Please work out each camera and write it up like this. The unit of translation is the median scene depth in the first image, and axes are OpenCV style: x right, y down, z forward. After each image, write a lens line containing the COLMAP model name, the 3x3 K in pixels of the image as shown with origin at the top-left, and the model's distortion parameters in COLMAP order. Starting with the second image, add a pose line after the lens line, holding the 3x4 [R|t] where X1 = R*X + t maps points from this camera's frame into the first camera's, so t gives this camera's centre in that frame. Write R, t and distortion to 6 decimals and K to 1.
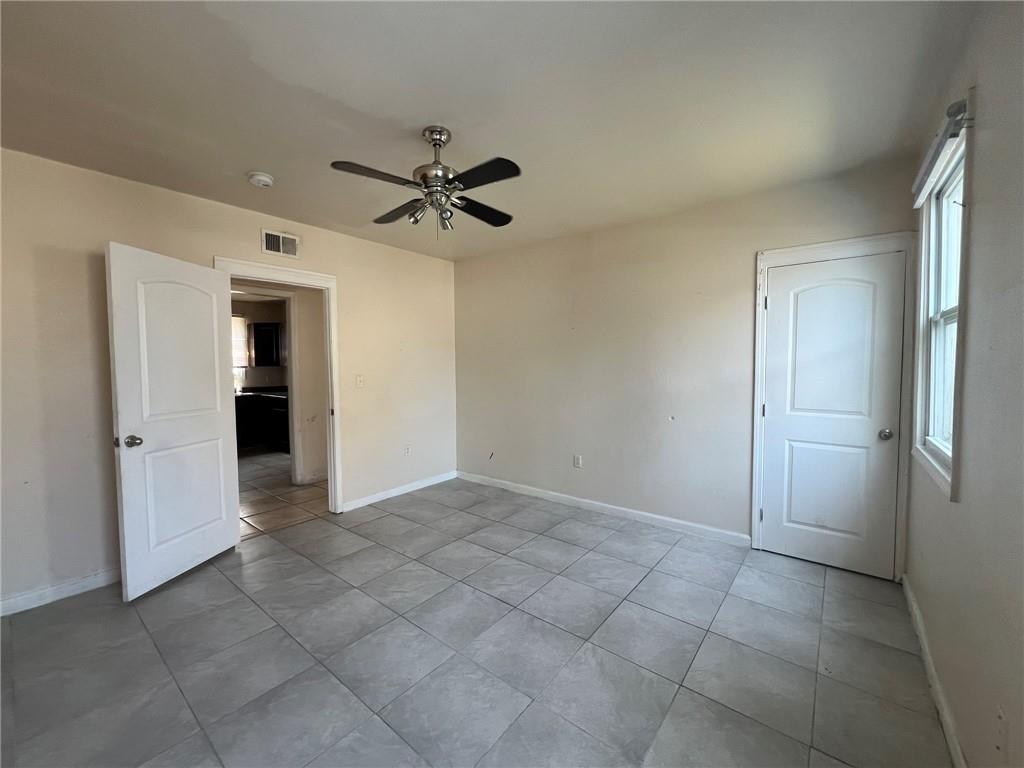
lens RADIAL K [[412.7, 0, 508.5], [0, 412.7, 381.5], [0, 0, 1]] dist [0.001825, 0.000102]
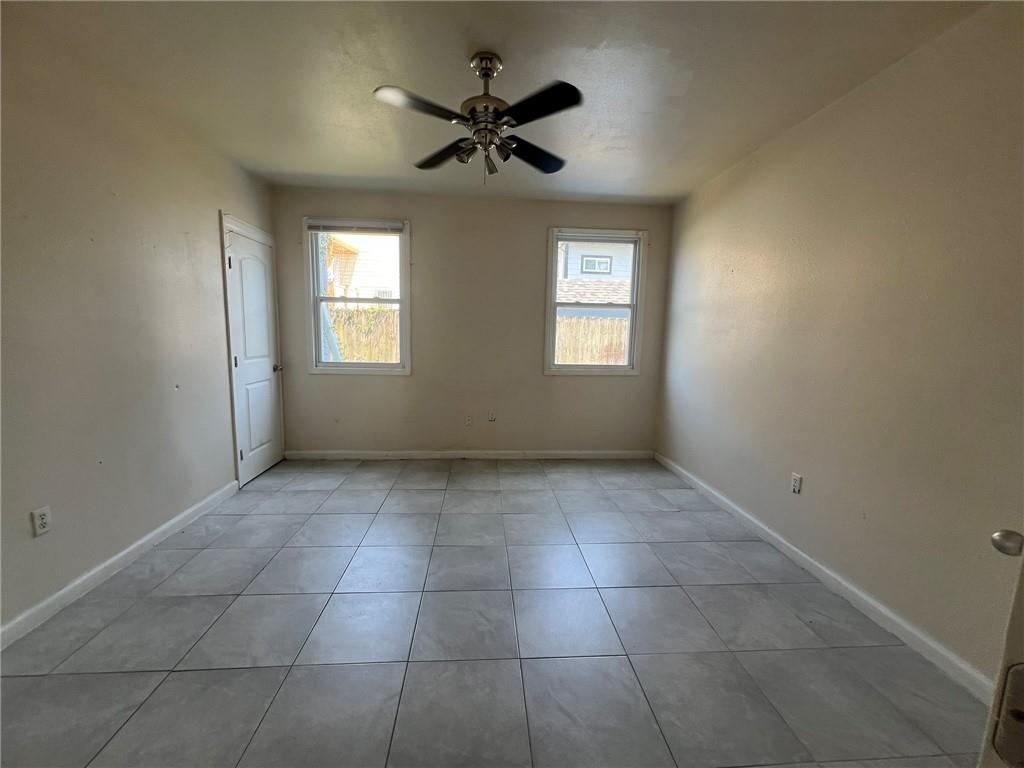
lens RADIAL K [[412.7, 0, 508.5], [0, 412.7, 381.5], [0, 0, 1]] dist [0.001825, 0.000102]
pose [[-0.674426, -0.096257, 0.732041, -0.699448], [0.021587, 0.988471, 0.149863, -0.029521], [-0.738027, 0.116874, -0.664572, 1.226733]]
